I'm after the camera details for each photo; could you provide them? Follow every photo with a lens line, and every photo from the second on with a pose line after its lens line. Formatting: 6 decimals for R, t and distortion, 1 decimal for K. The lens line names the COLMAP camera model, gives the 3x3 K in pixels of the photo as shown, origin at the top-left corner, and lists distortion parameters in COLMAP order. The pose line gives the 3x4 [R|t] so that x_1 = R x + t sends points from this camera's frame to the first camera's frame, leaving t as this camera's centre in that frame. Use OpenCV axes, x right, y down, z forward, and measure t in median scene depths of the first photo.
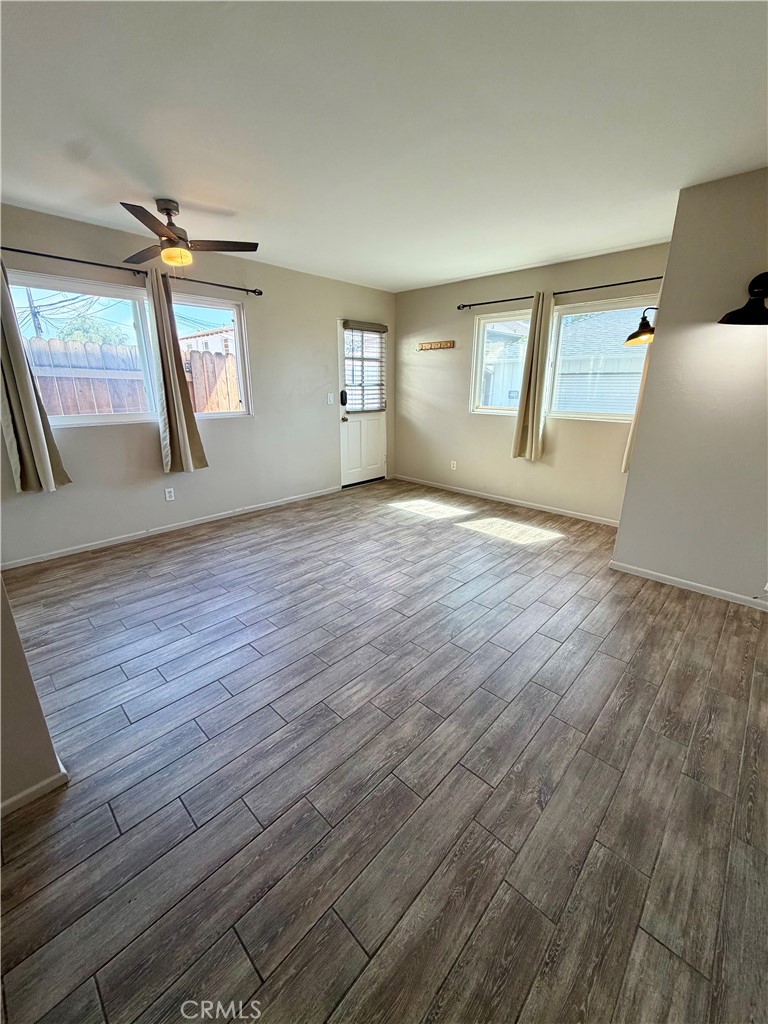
lens RADIAL K [[412.8, 0, 386.7], [0, 412.8, 492.0], [0, 0, 1]] dist [0.033935, -0.000145]
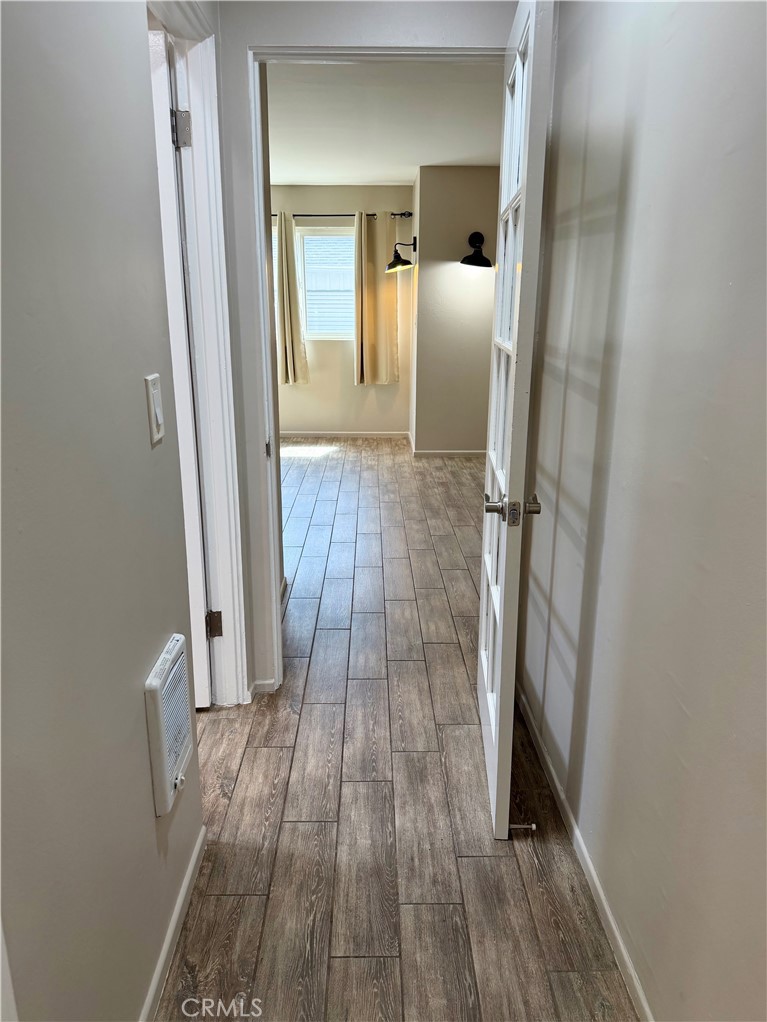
lens RADIAL K [[721.6, 0, 383.5], [0, 721.6, 511.0], [0, 0, 1]] dist [-0.003784, -0.001148]
pose [[0.708084, -0.189789, 0.680145, -0.818578], [0.184391, 0.979480, 0.081350, 0.125416], [-0.681628, 0.067810, 0.728550, -0.379520]]
